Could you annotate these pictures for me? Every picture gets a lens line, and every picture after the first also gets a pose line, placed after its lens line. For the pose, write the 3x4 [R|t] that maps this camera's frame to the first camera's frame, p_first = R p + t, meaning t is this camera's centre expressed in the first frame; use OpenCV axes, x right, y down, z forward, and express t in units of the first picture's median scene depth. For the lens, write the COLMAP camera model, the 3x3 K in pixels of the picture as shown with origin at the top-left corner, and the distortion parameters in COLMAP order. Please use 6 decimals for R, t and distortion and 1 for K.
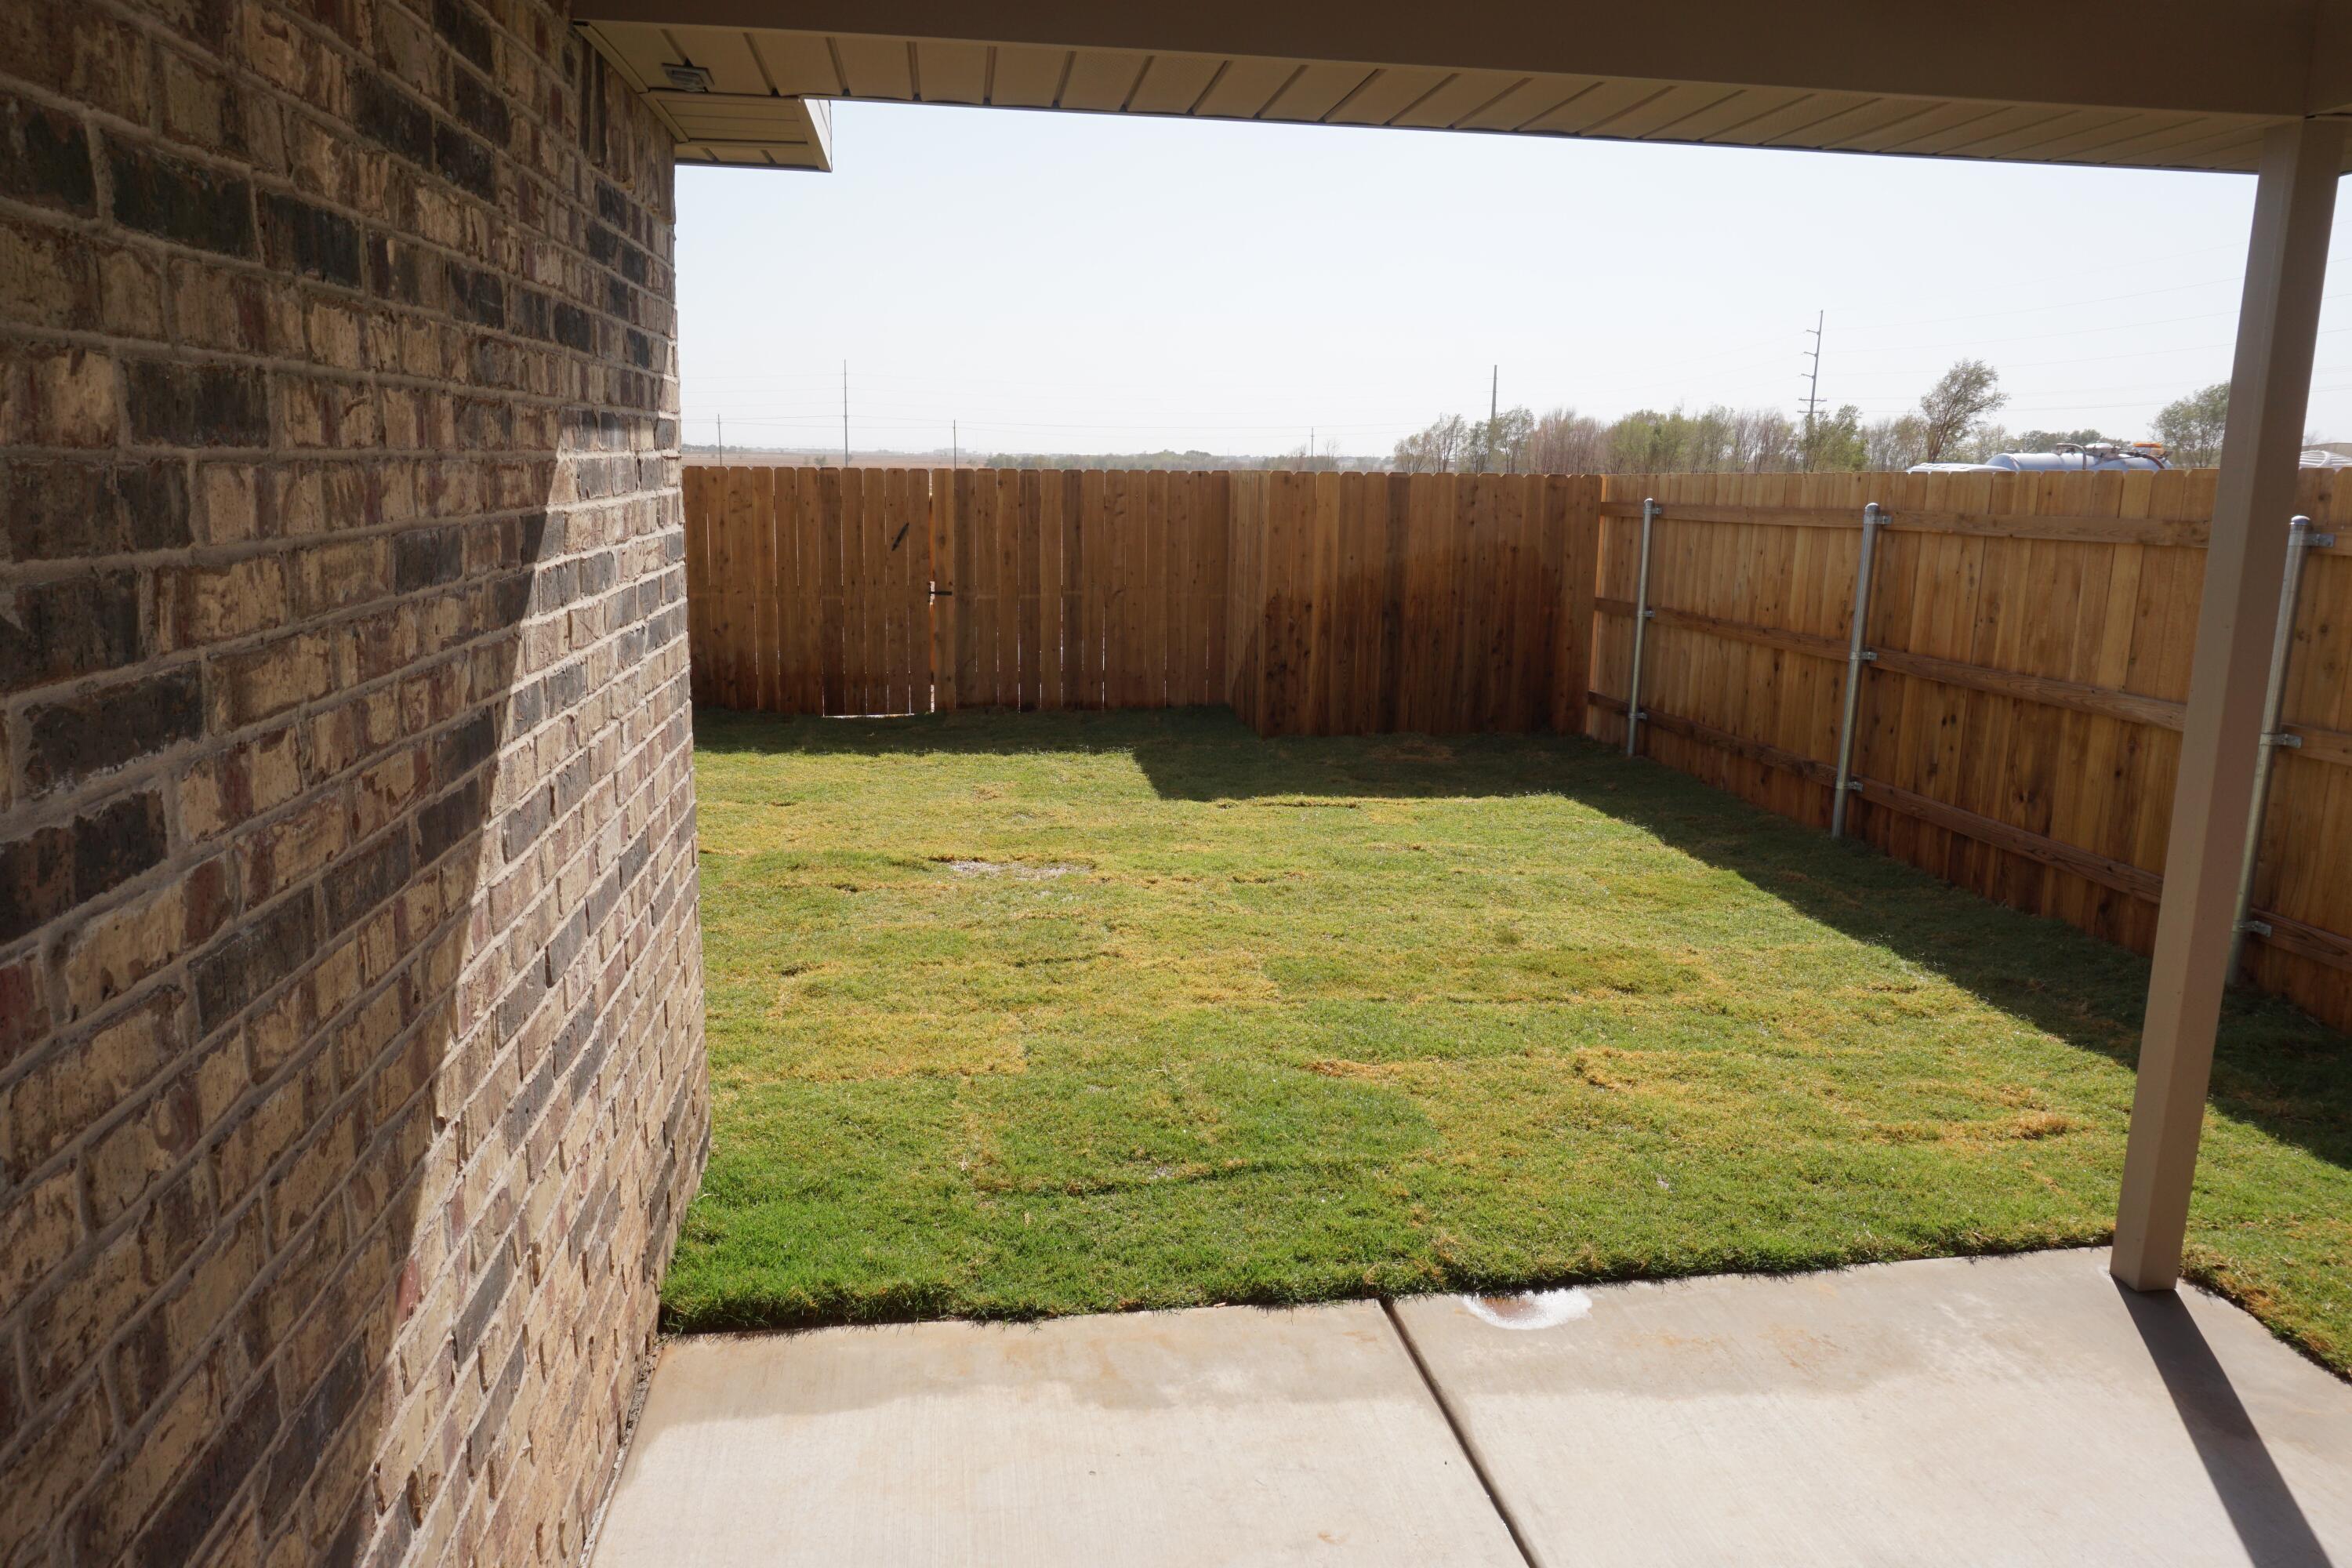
lens RADIAL K [[1569.2, 0, 1183.3], [0, 1569.2, 784.6], [0, 0, 1]] dist [-0.008456, -0.003429]
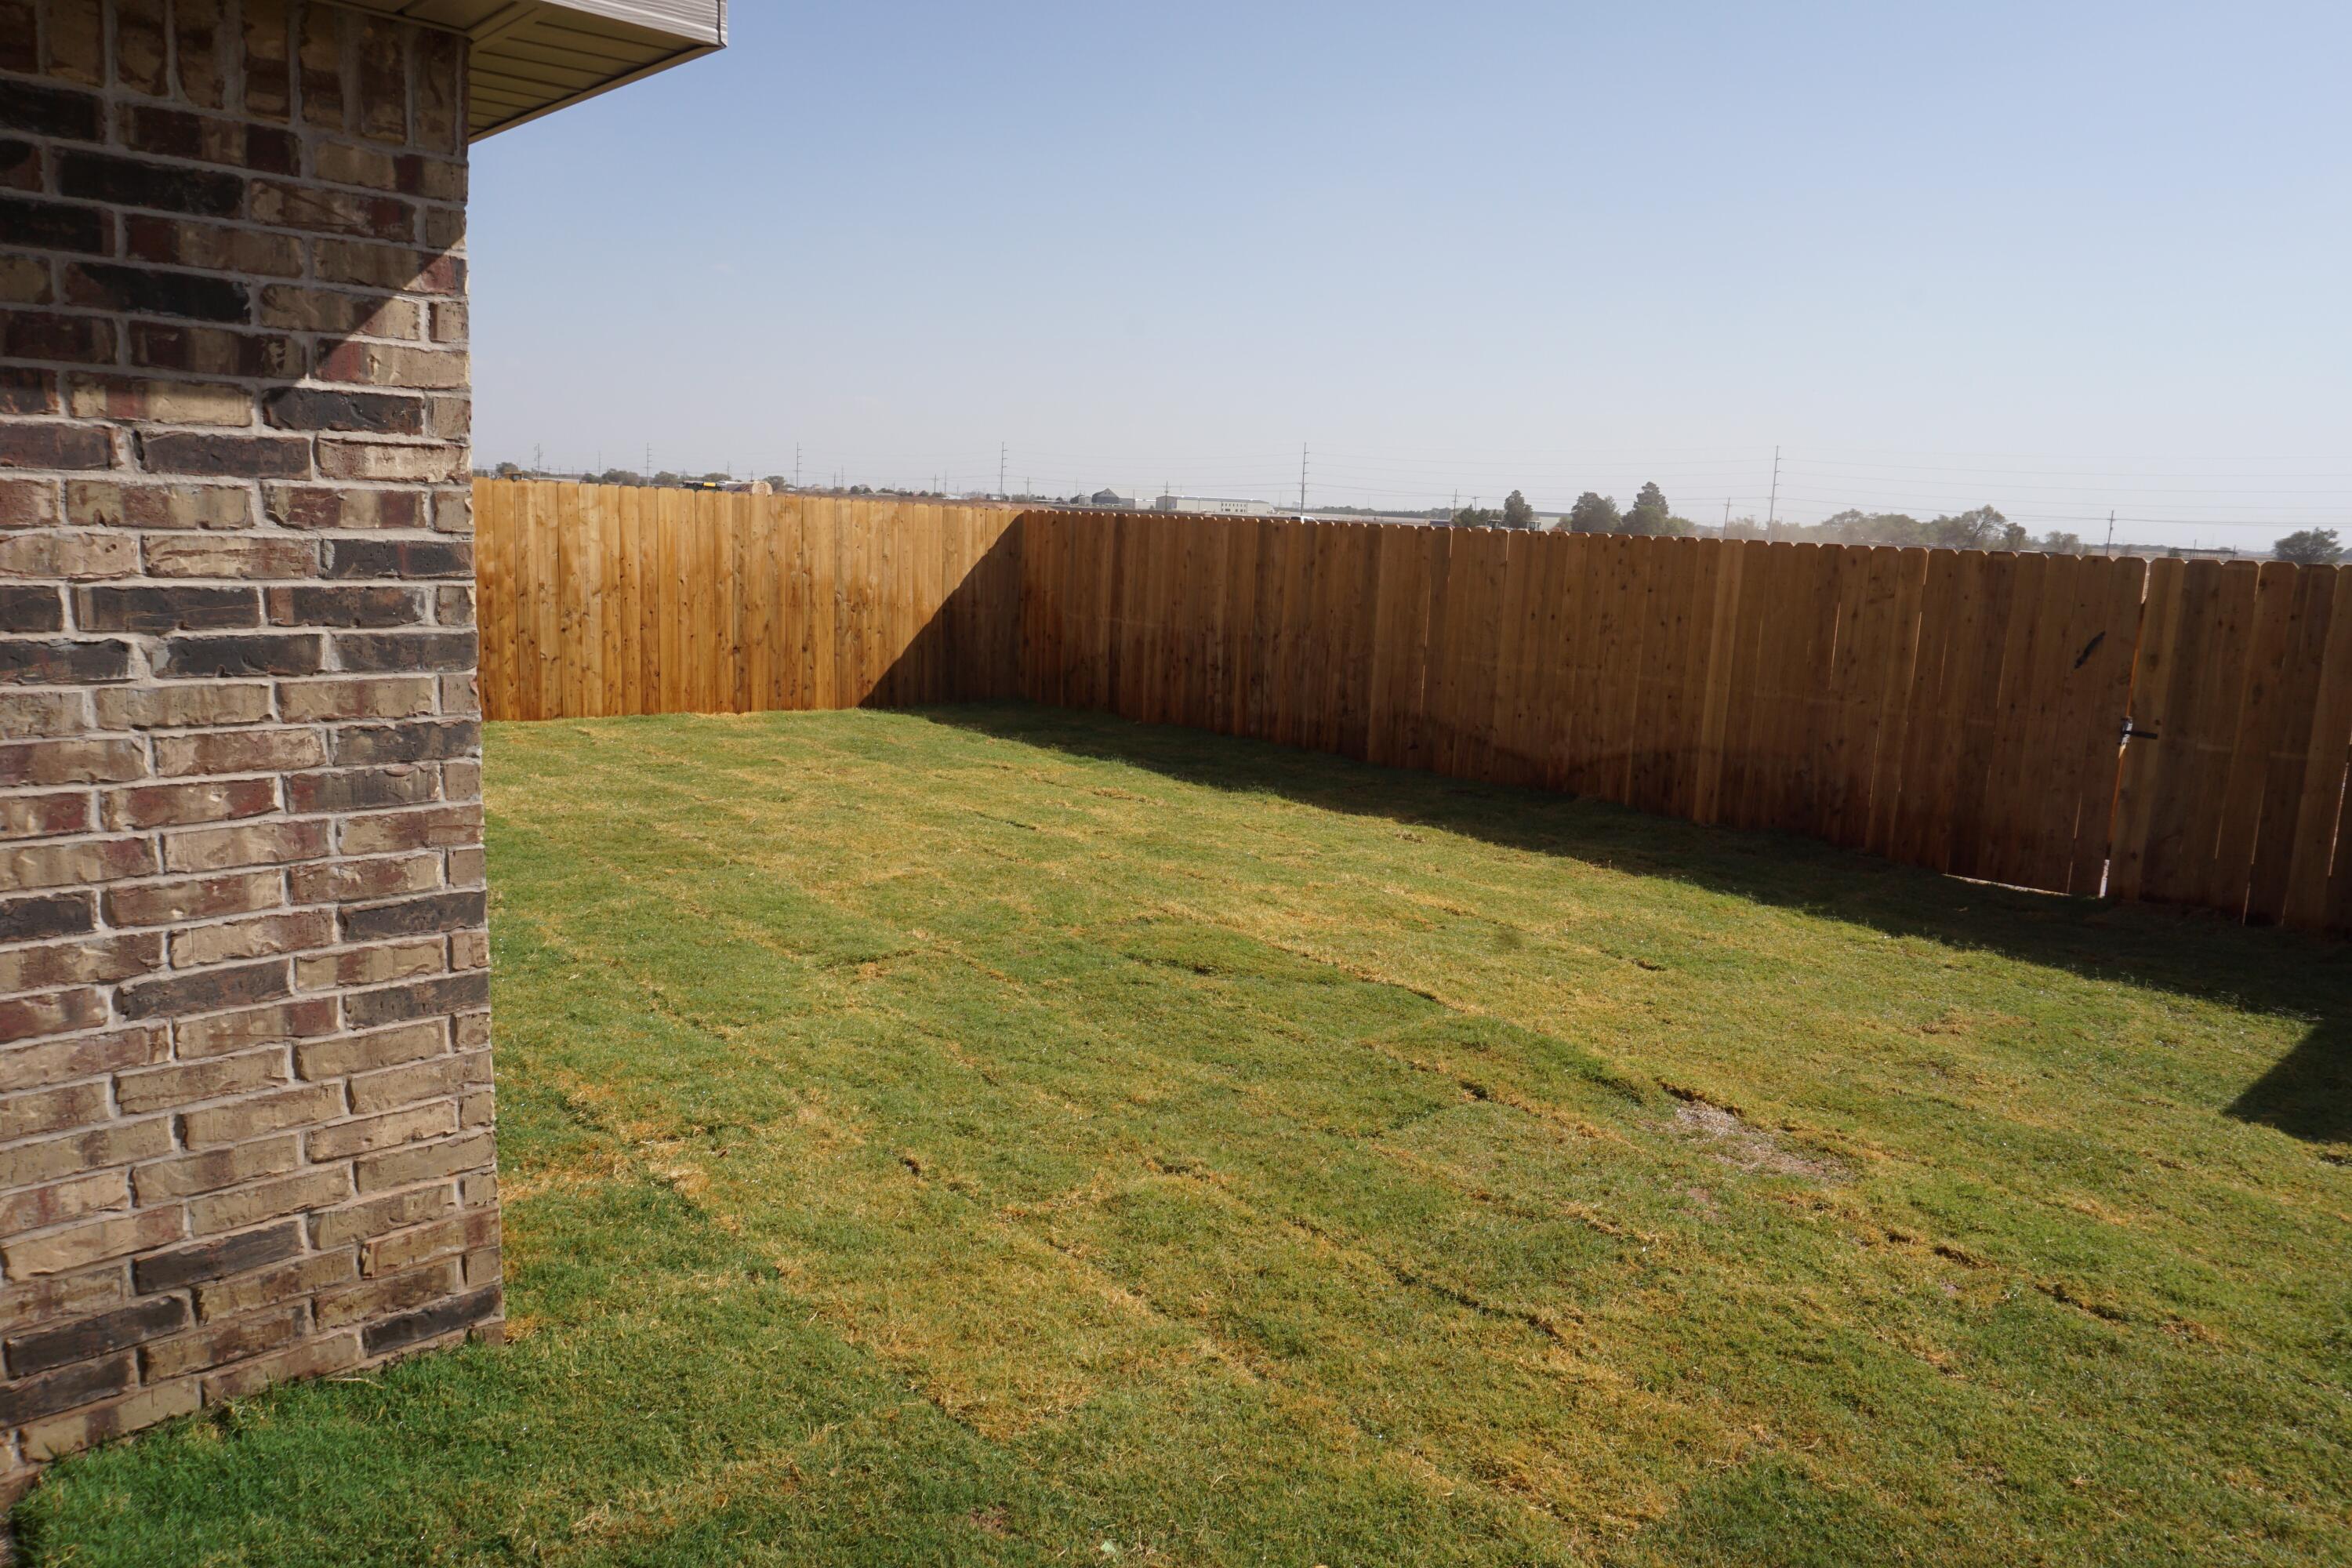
lens RADIAL K [[1569.2, 0, 1176.0], [0, 1569.2, 774.7], [0, 0, 1]] dist [-0.008456, -0.003429]
pose [[0.583228, 0.141084, -0.799963, 0.157911], [-0.192074, 0.980827, 0.032946, -0.044841], [0.789274, 0.134437, 0.599144, 0.244211]]
